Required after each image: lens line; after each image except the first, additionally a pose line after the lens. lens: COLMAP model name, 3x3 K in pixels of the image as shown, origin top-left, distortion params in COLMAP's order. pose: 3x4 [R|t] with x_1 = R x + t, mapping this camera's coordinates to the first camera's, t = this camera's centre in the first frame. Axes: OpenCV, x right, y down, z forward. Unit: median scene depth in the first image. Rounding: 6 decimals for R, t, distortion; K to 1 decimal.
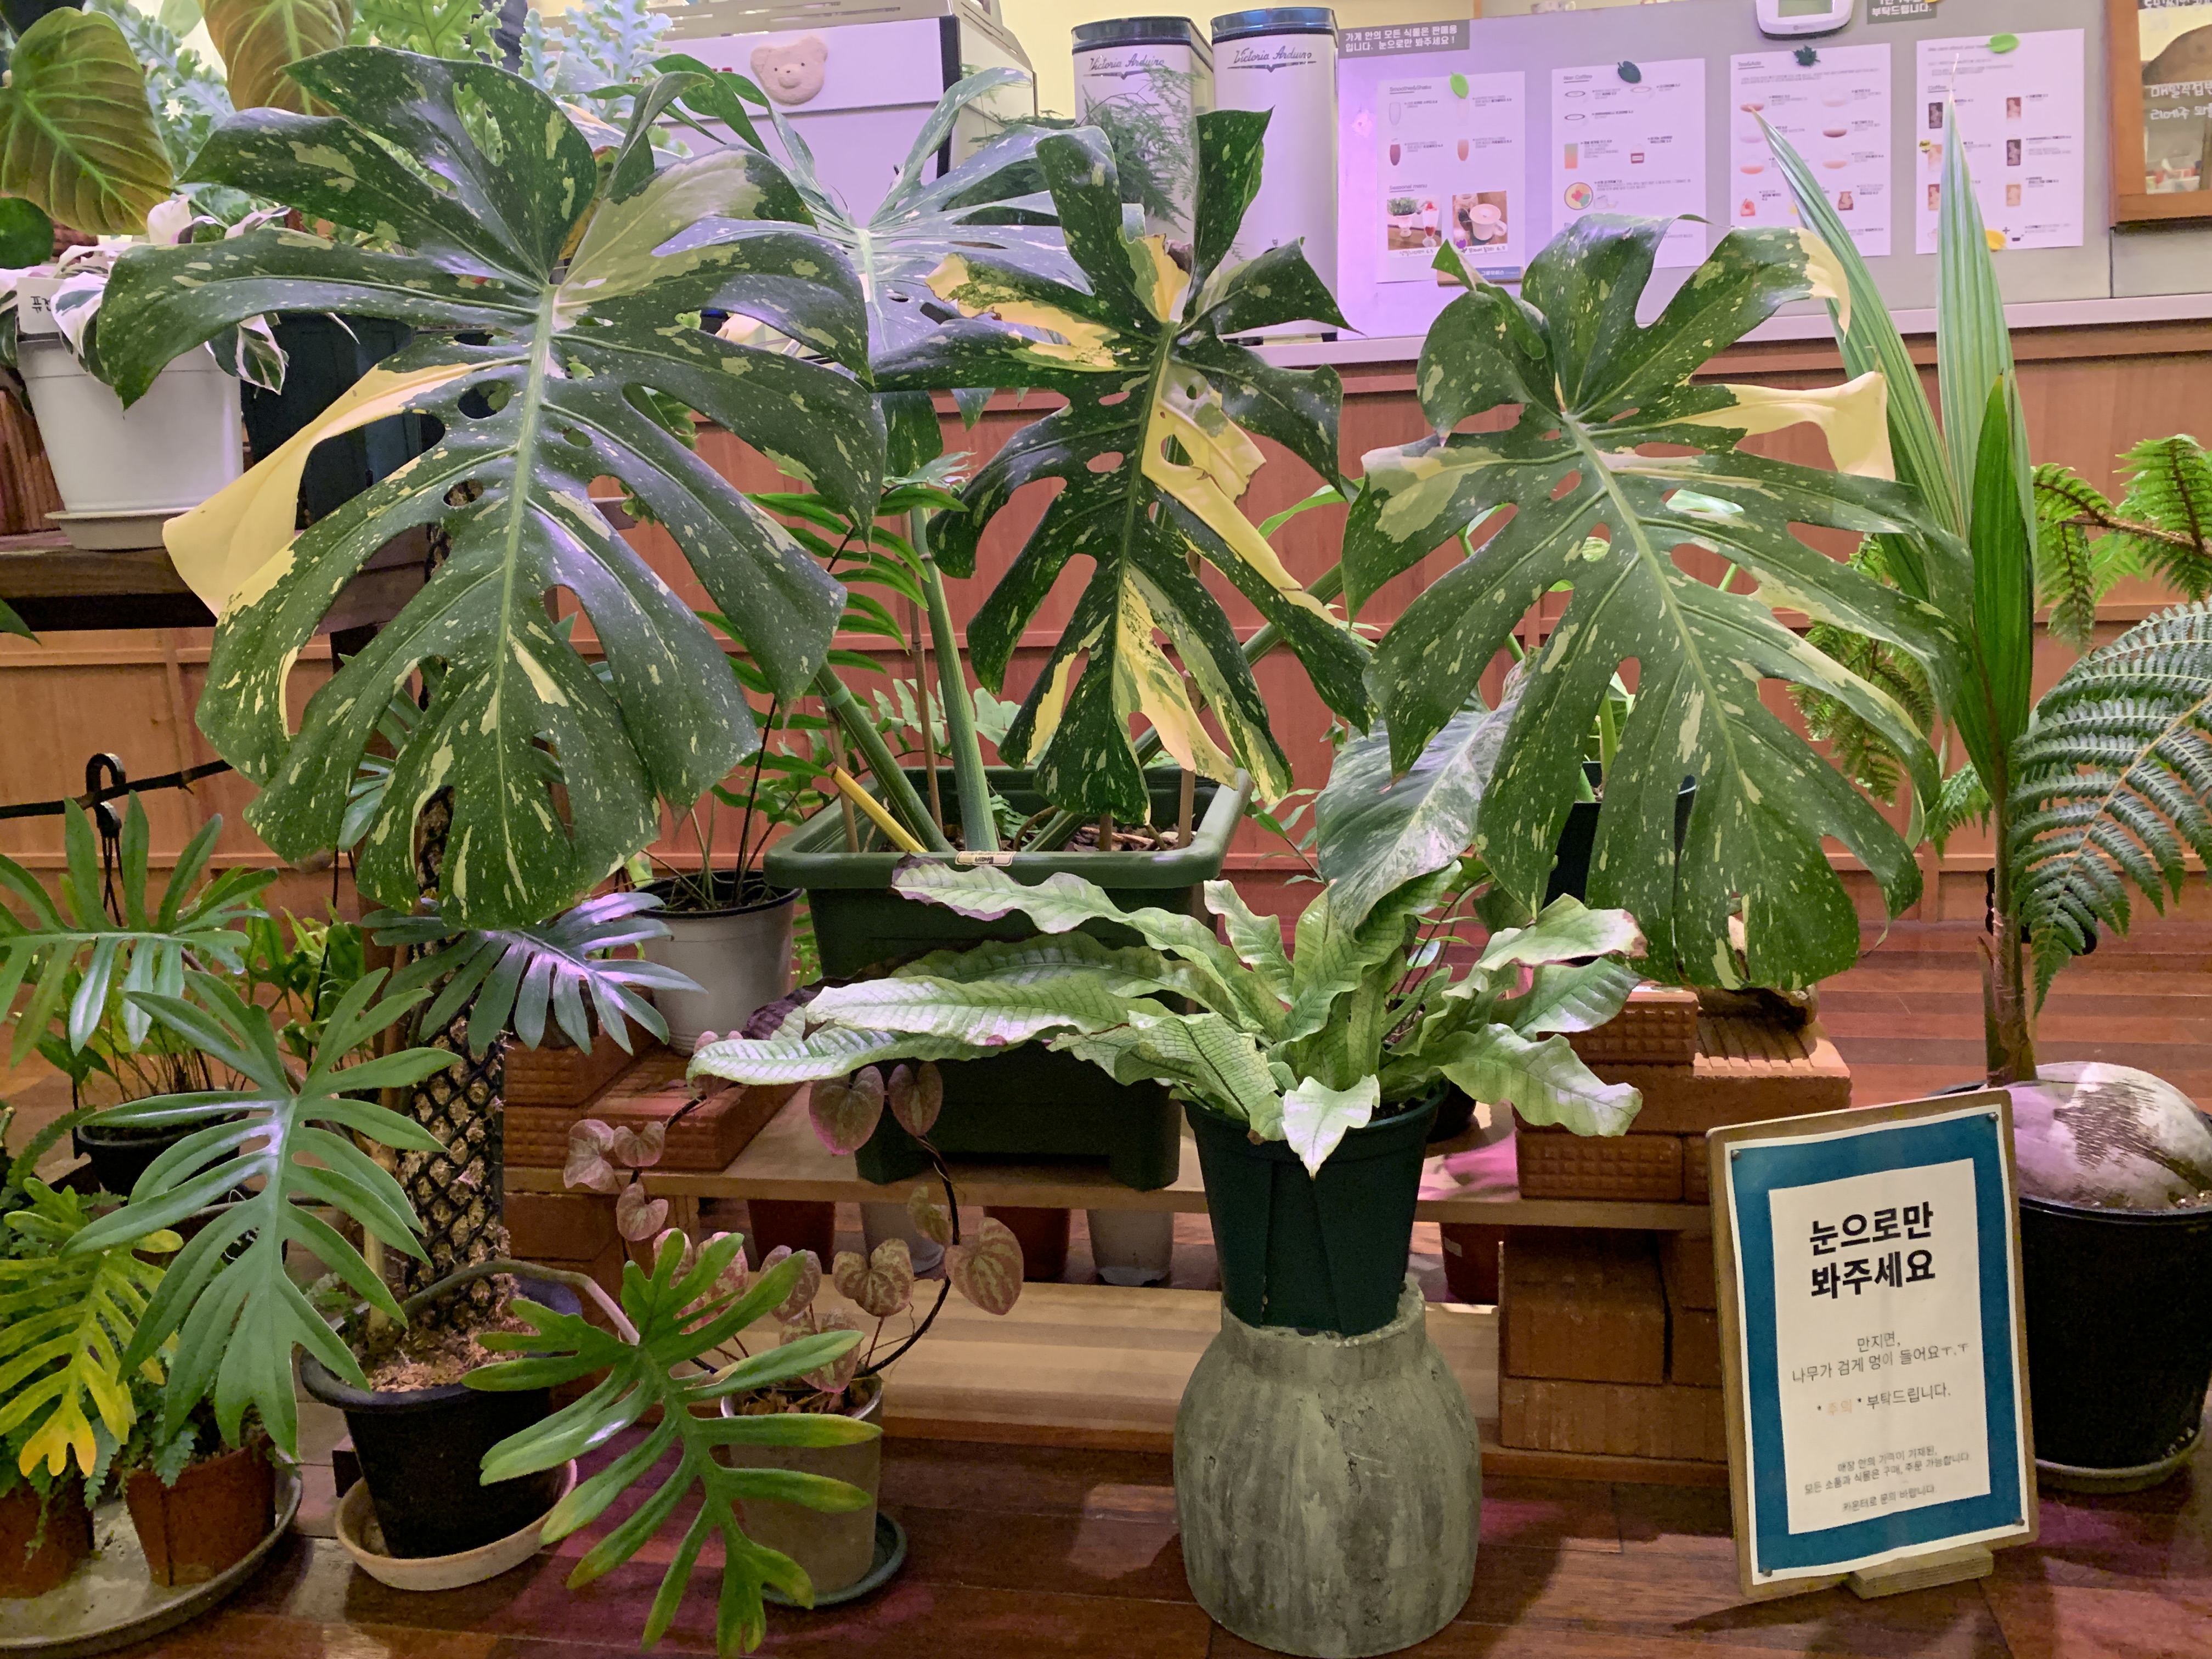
lens RADIAL K [[1839.8, 0, 1100.6], [0, 1839.8, 830.6], [0, 0, 1]] dist [0.057144, -0.069223]
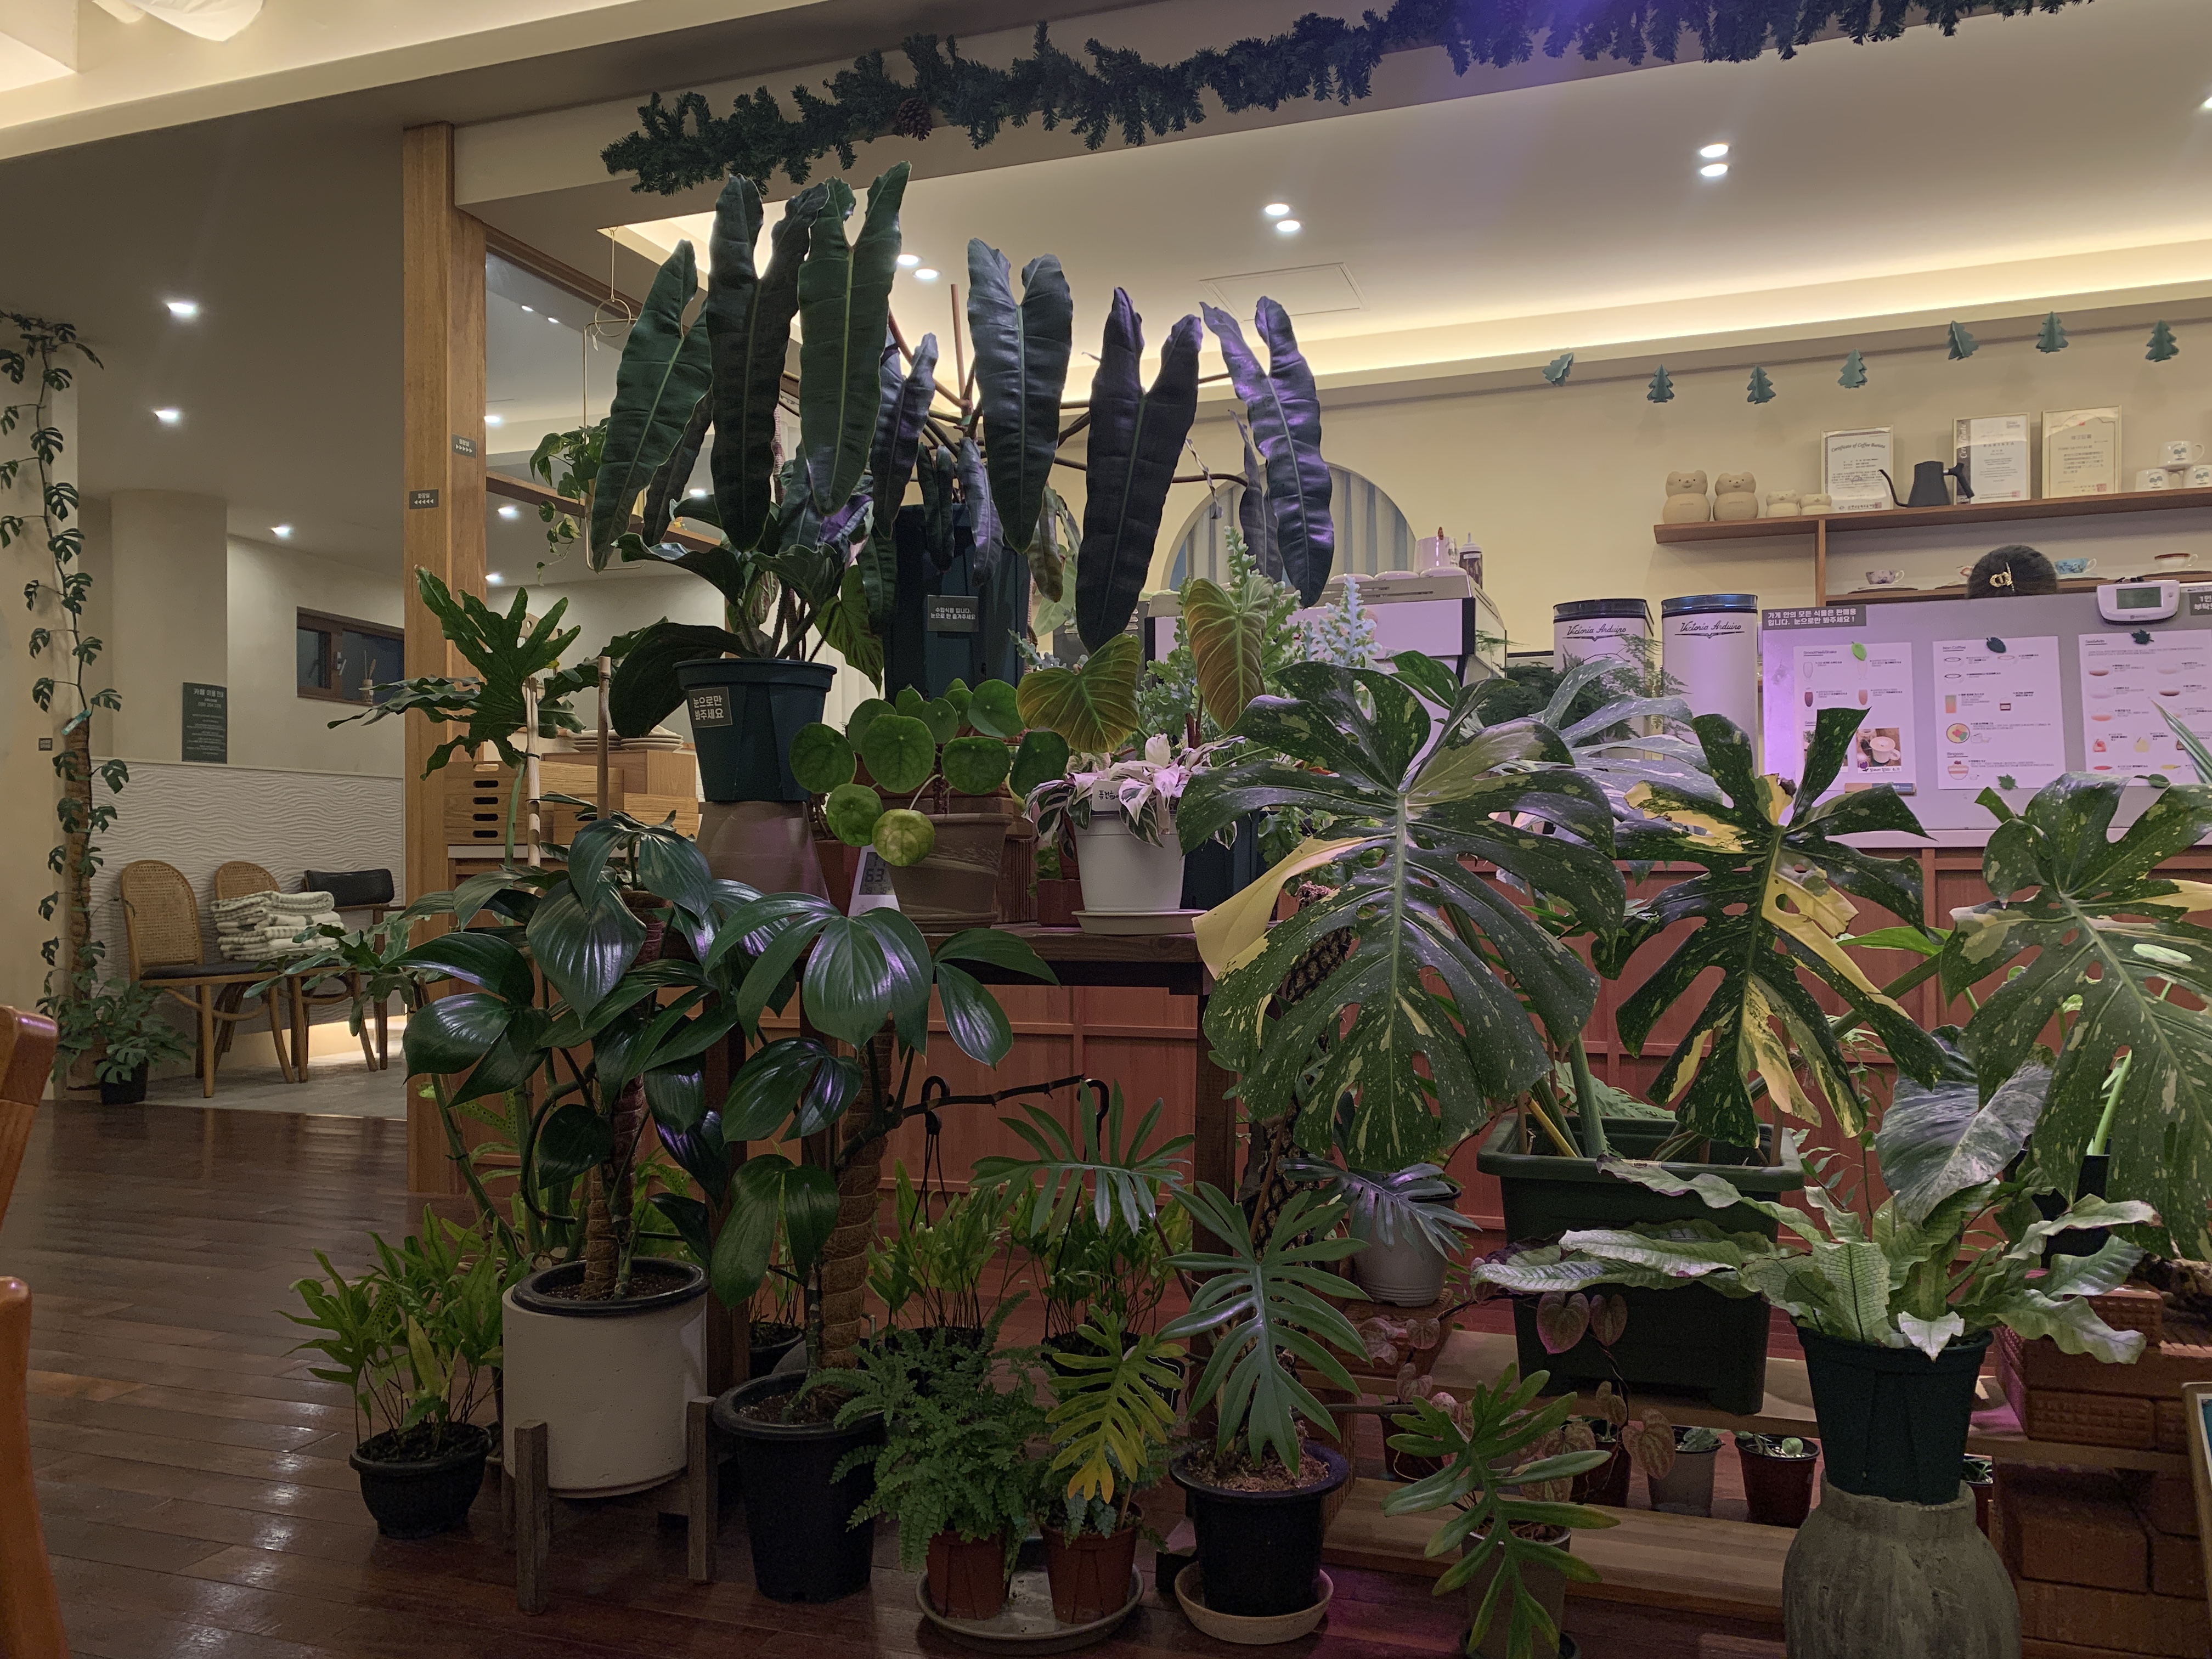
lens RADIAL K [[1691.9, 0, 1127.8], [0, 1691.9, 860.0], [0, 0, 1]] dist [0.049933, -0.048729]
pose [[0.987473, 0.039638, -0.152729, -0.302695], [-0.073191, 0.972567, -0.220811, 0.123463], [0.139786, 0.229223, 0.963284, -0.504799]]
